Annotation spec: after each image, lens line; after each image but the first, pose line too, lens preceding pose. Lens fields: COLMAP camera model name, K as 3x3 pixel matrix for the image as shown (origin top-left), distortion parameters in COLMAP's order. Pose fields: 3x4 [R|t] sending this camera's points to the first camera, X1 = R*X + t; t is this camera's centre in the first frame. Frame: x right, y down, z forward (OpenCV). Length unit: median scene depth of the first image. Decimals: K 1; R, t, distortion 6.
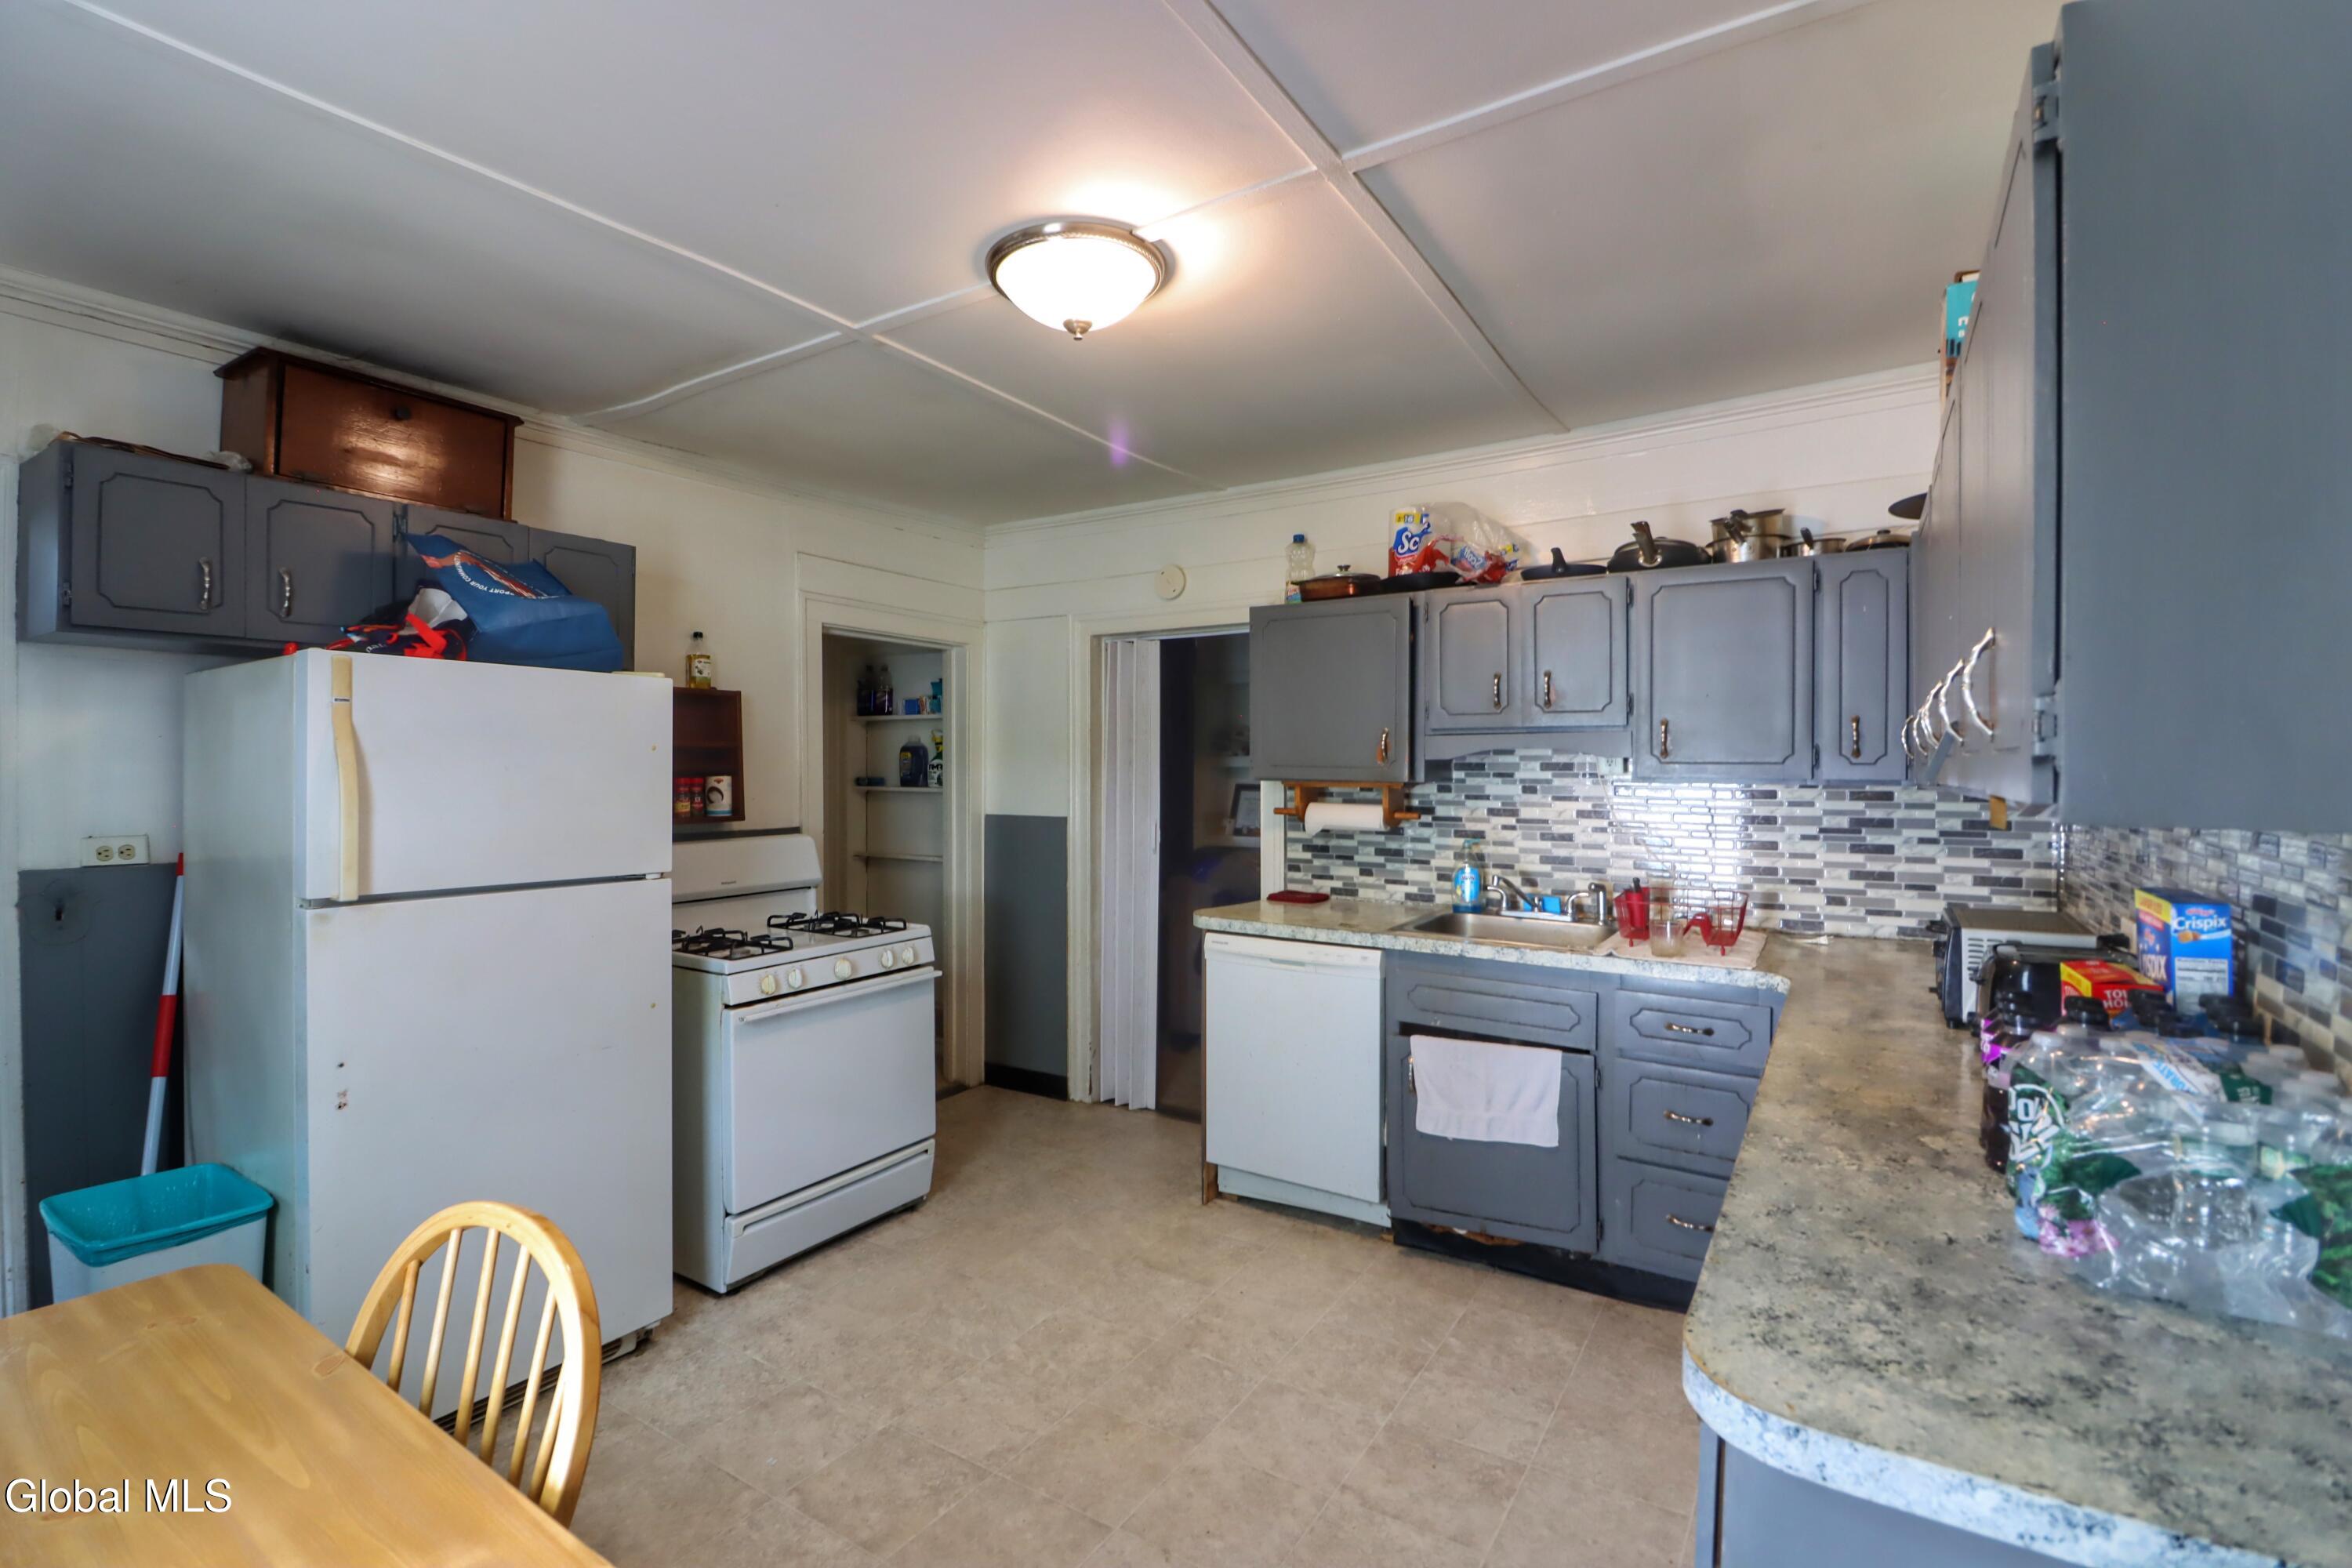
lens RADIAL K [[1106.0, 0, 1175.3], [0, 1106.0, 775.3], [0, 0, 1]] dist [-0.005029, -0.001061]
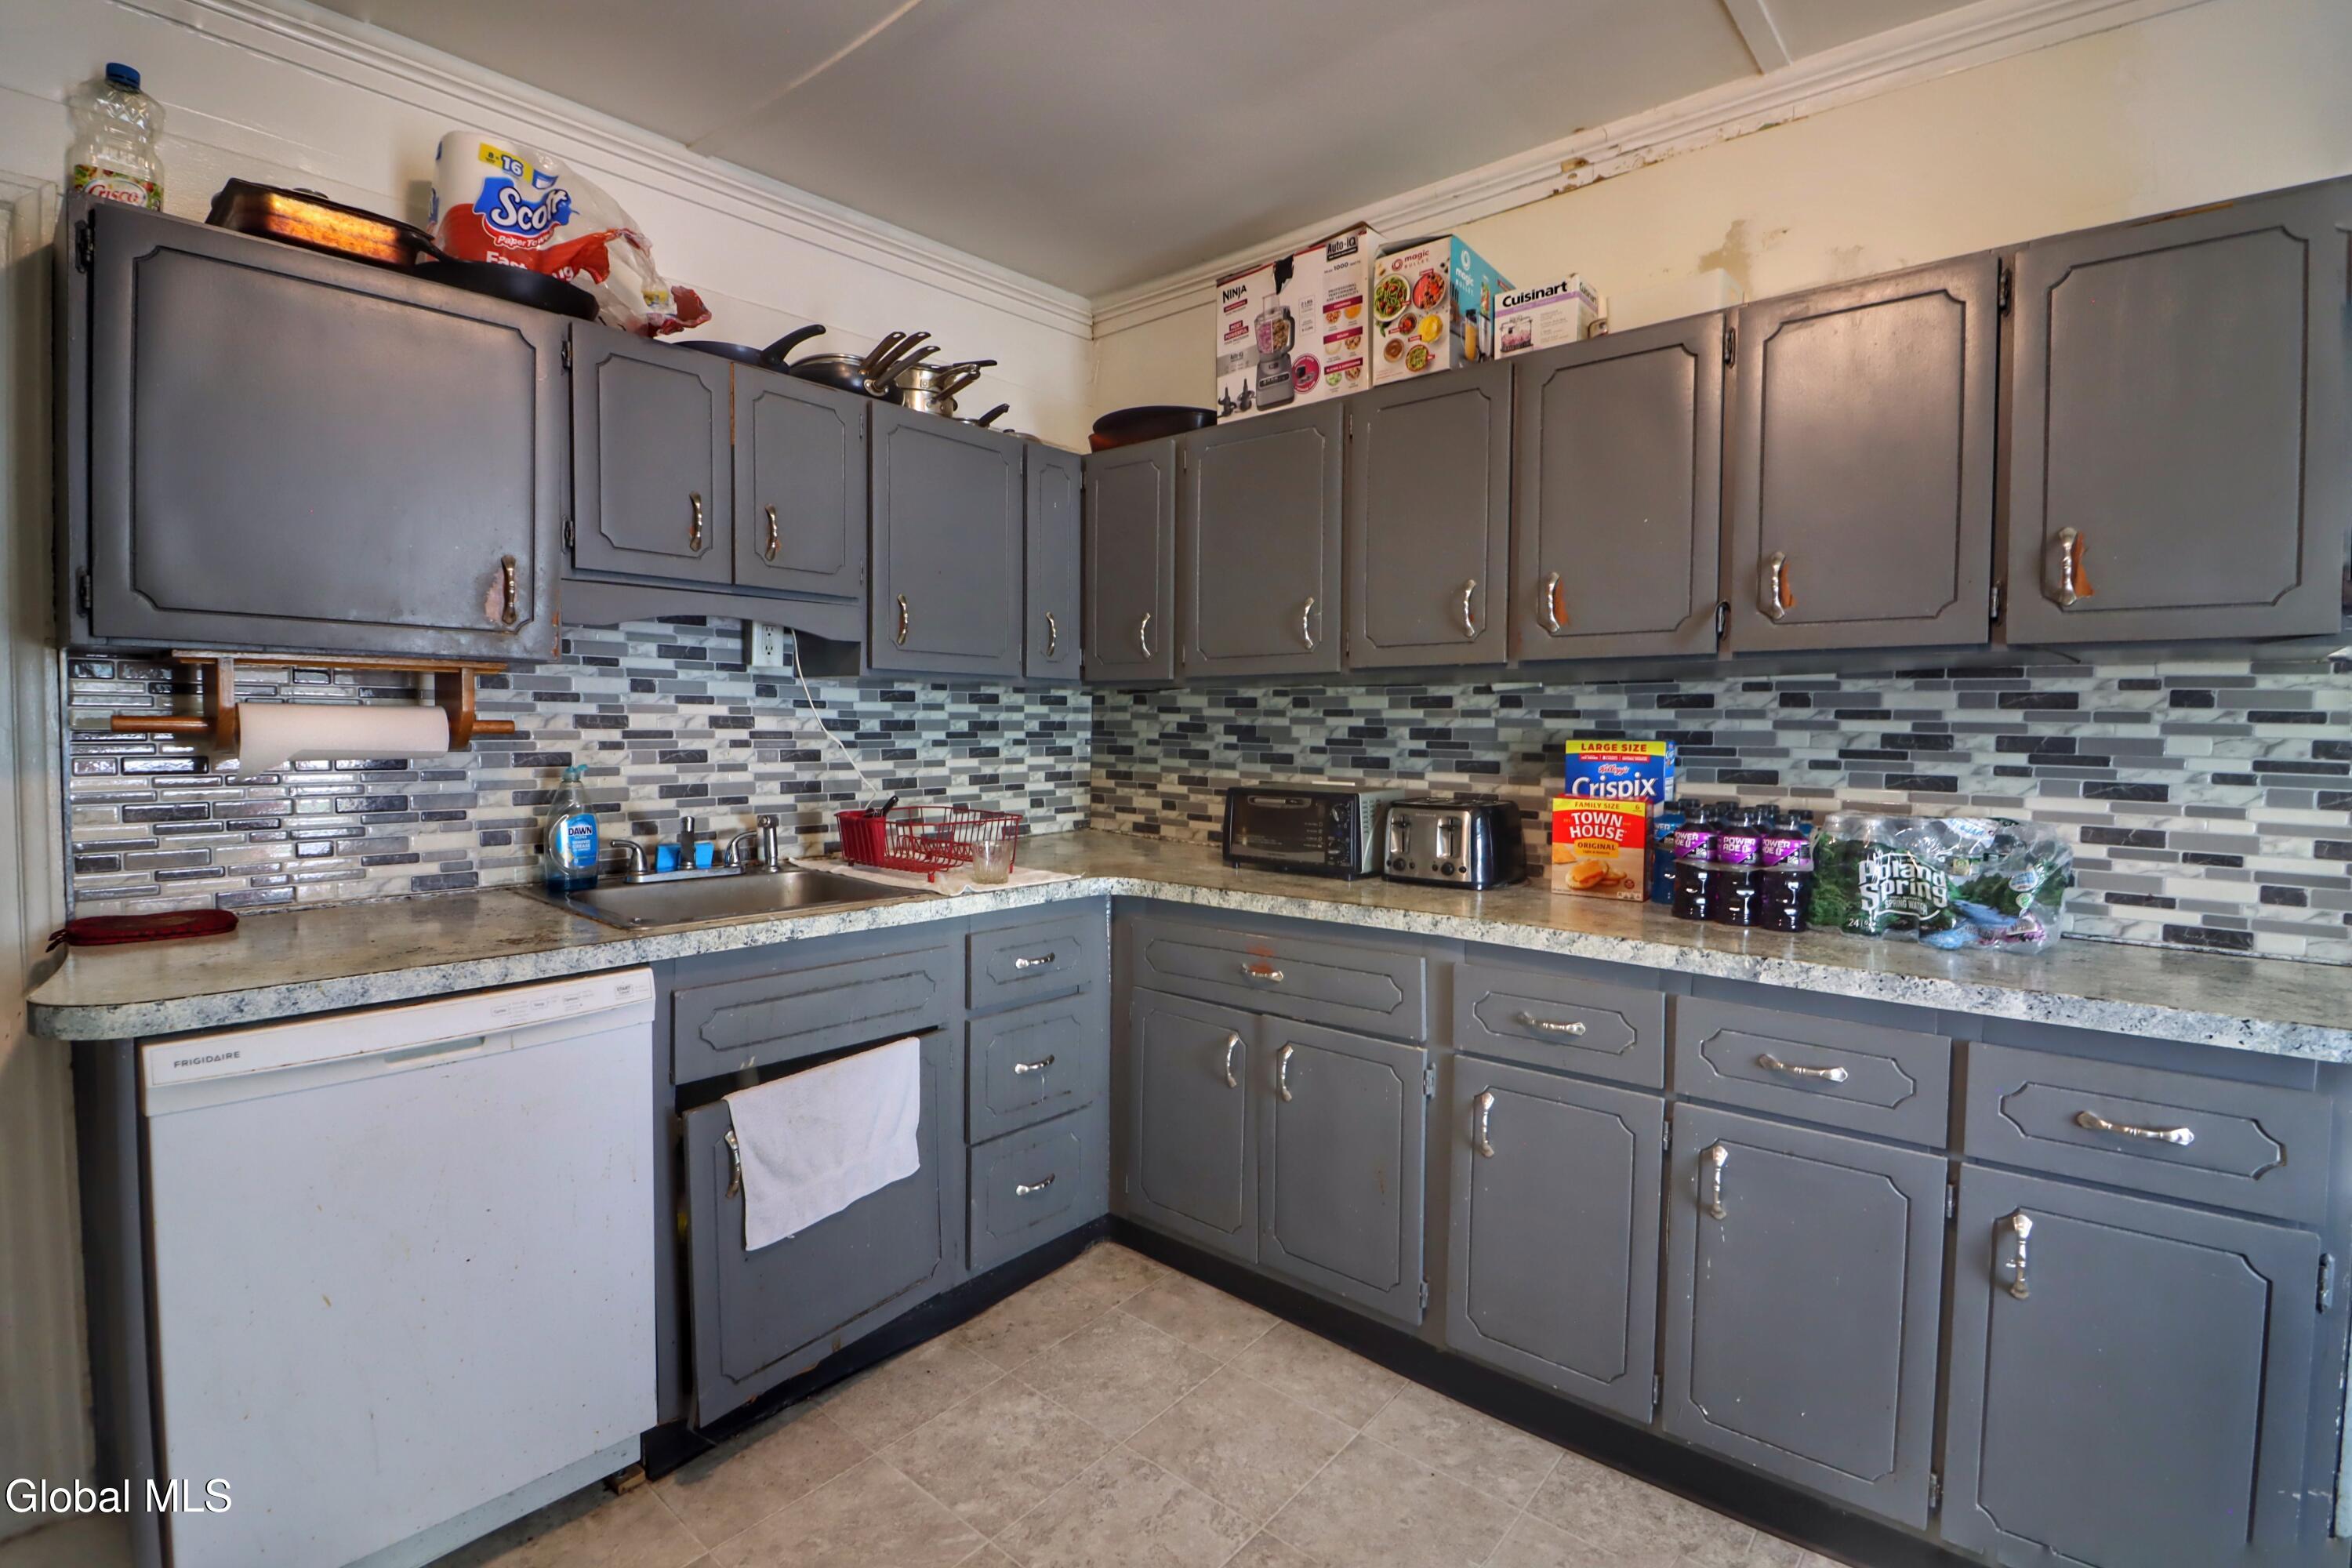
lens RADIAL K [[1106.0, 0, 1178.1], [0, 1106.0, 770.0], [0, 0, 1]] dist [-0.005029, -0.001061]
pose [[0.139166, -0.042989, 0.989336, -0.306777], [0.001097, 0.999063, 0.043257, 0.038325], [-0.990269, -0.004935, 0.139082, 0.663595]]
